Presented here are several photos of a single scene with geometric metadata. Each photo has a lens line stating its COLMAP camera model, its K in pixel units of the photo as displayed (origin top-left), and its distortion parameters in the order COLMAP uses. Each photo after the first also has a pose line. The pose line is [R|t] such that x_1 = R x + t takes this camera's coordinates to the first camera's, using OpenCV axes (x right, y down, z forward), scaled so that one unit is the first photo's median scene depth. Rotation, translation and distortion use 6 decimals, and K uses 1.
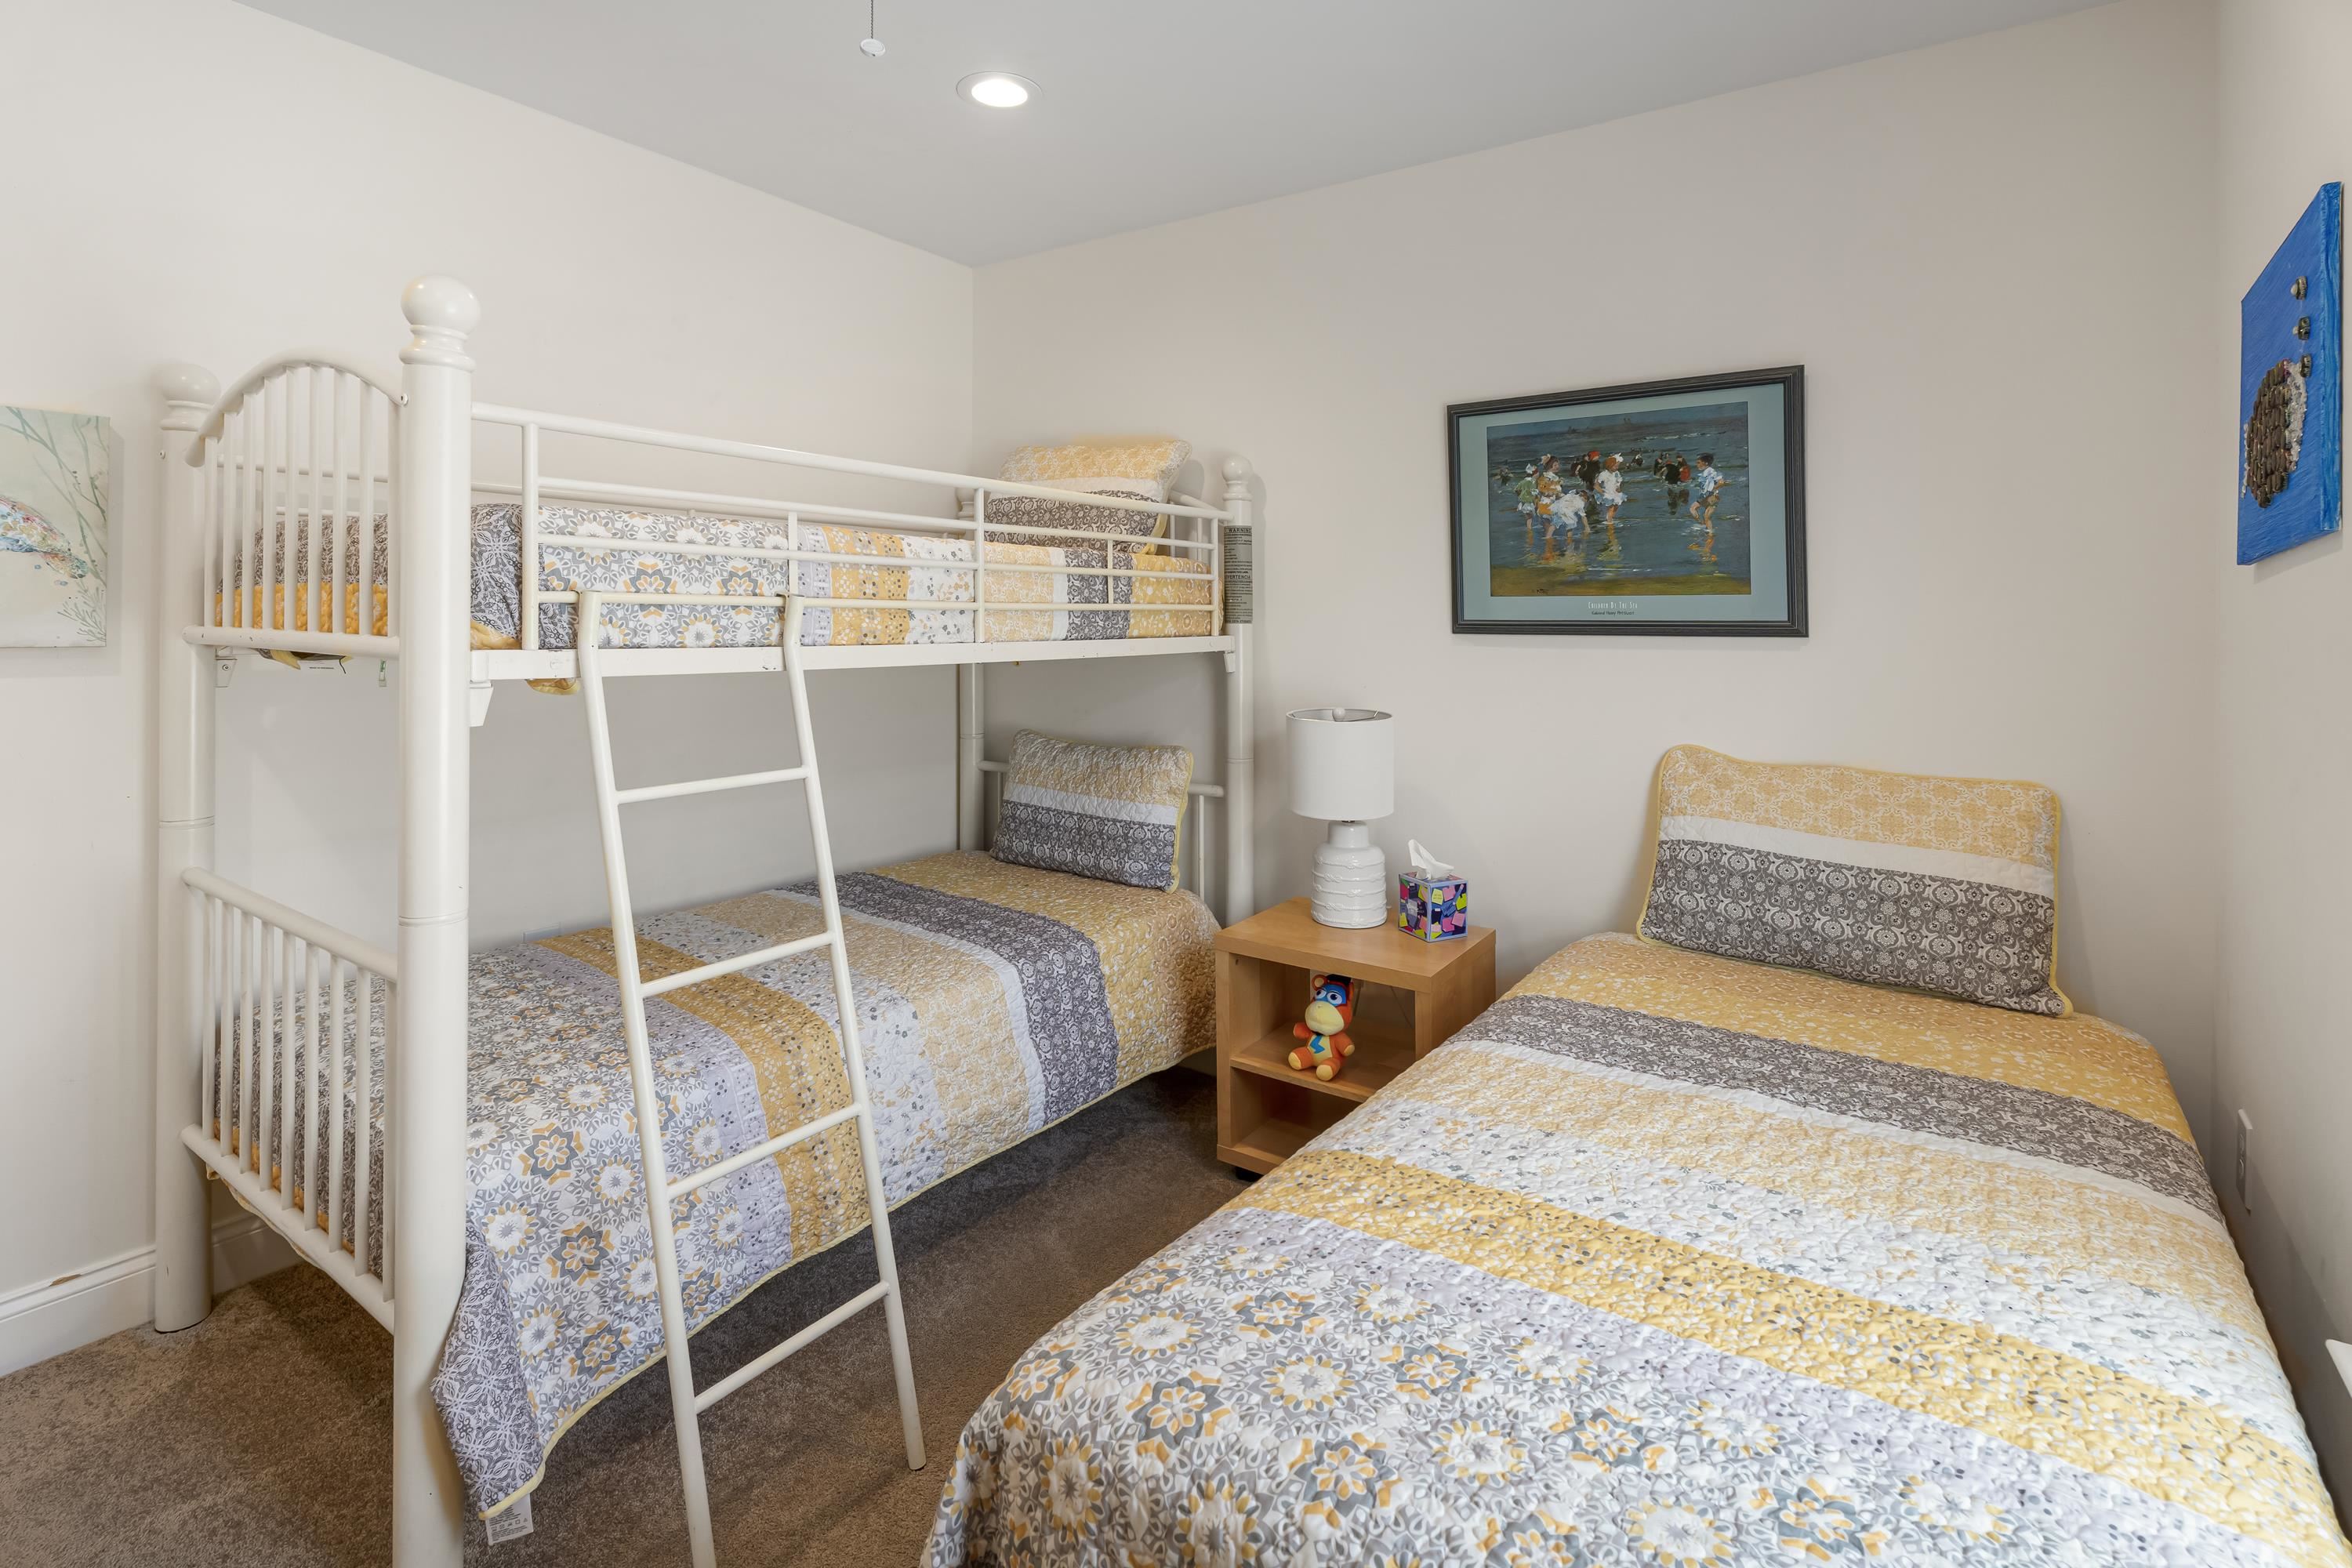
lens RADIAL K [[1098.7, 0, 1177.1], [0, 1098.7, 726.5], [0, 0, 1]] dist [0.001254, 0.000244]
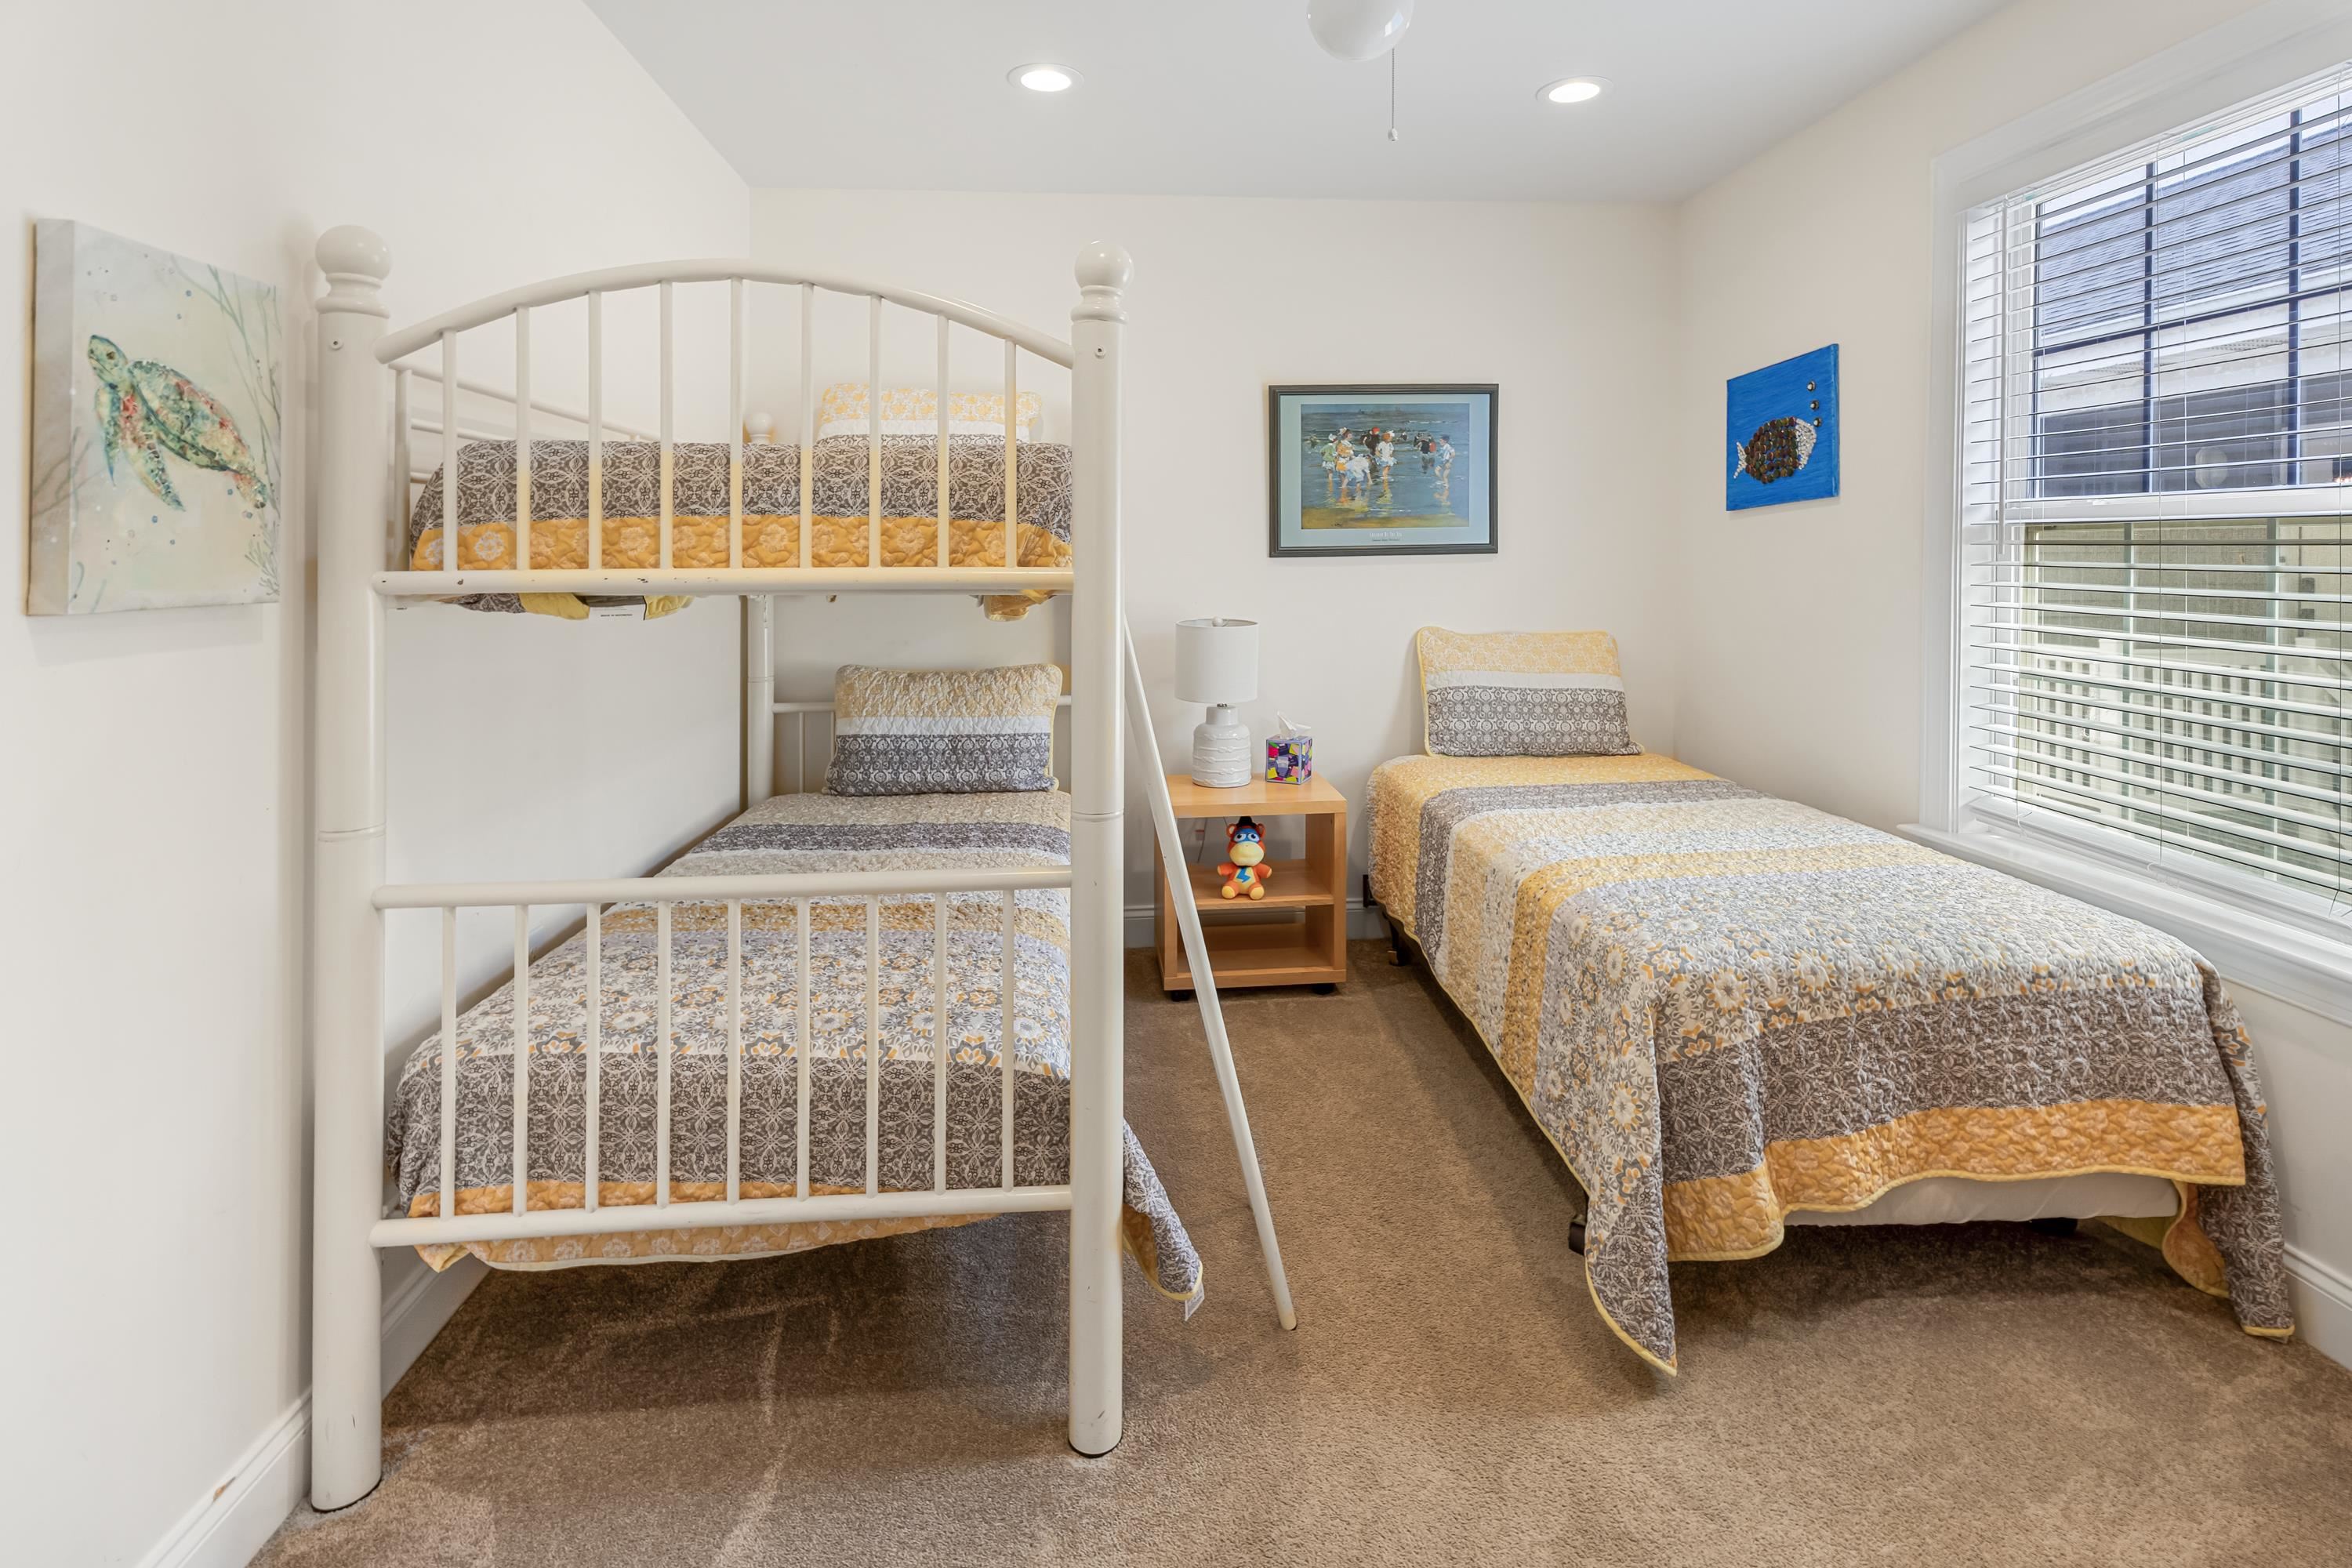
lens RADIAL K [[1088.9, 0, 1175.1], [0, 1088.9, 704.6], [0, 0, 1]] dist [-0.000962, -0.000046]
pose [[0.775890, -0.103763, 0.622276, -0.739682], [0.080761, 0.994602, 0.065151, -0.002641], [-0.625677, -0.000294, 0.780082, 0.045077]]
